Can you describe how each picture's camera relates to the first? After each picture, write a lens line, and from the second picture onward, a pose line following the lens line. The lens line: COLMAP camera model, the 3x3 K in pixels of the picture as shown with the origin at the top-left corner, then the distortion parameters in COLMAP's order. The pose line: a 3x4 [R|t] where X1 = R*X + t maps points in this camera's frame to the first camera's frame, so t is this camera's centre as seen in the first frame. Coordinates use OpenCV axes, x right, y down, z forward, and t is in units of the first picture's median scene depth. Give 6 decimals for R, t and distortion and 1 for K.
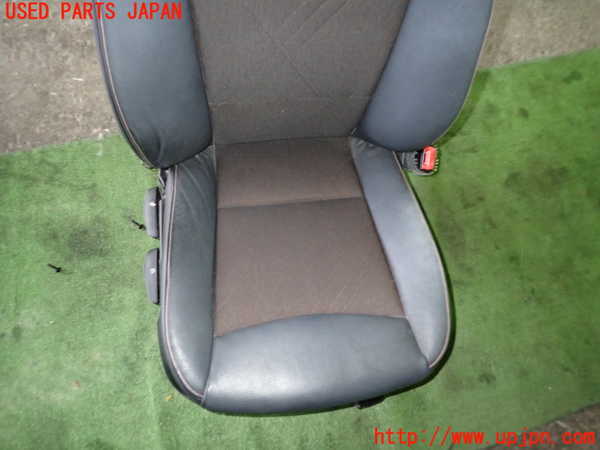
lens RADIAL K [[445.6, 0, 297.3], [0, 445.6, 225.0], [0, 0, 1]] dist [0.006869, -0.010991]
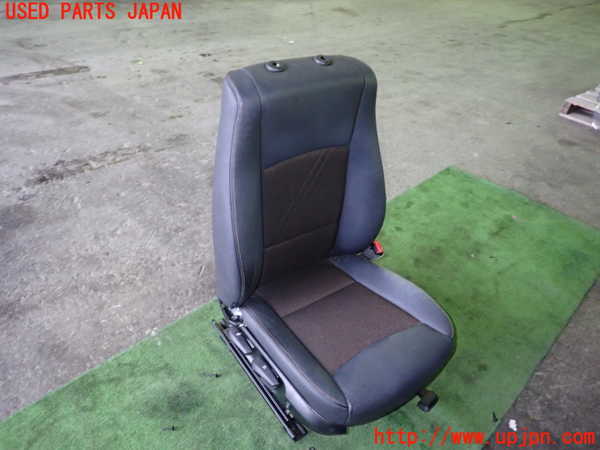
lens RADIAL K [[445.6, 0, 301.4], [0, 445.6, 224.3], [0, 0, 1]] dist [0.006869, -0.010991]
pose [[0.880013, -0.305623, 0.363554, -0.447772], [0.445442, 0.796691, -0.408491, 0.280082], [-0.164795, 0.521420, 0.837236, -0.341510]]
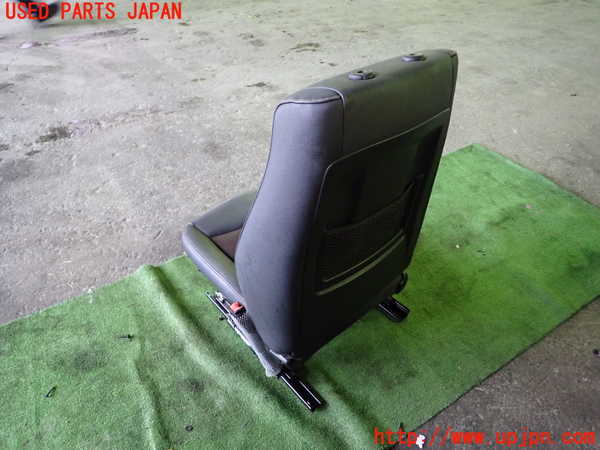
lens RADIAL K [[445.6, 0, 298.6], [0, 445.6, 225.4], [0, 0, 1]] dist [0.006869, -0.010991]
pose [[0.956970, -0.250374, 0.146702, 0.020996], [0.289548, 0.857382, -0.425508, 0.400915], [-0.019243, 0.449676, 0.892984, -0.323181]]
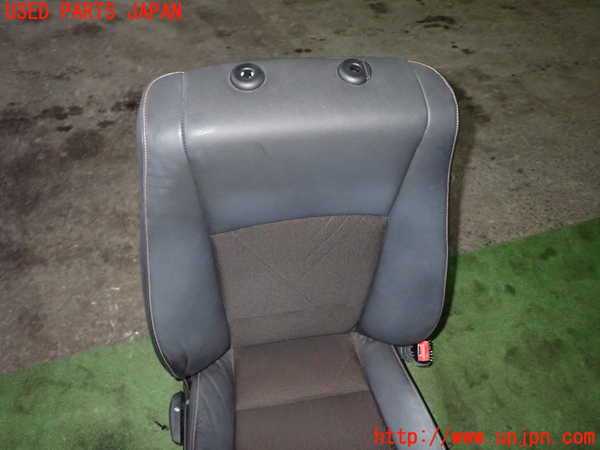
lens RADIAL K [[445.6, 0, 296.8], [0, 445.6, 222.0], [0, 0, 1]] dist [0.006869, -0.010991]
pose [[0.997575, -0.065884, -0.022433, 0.020150], [0.054185, 0.937486, -0.343780, -0.068522], [0.043680, 0.341731, 0.938782, -0.141102]]
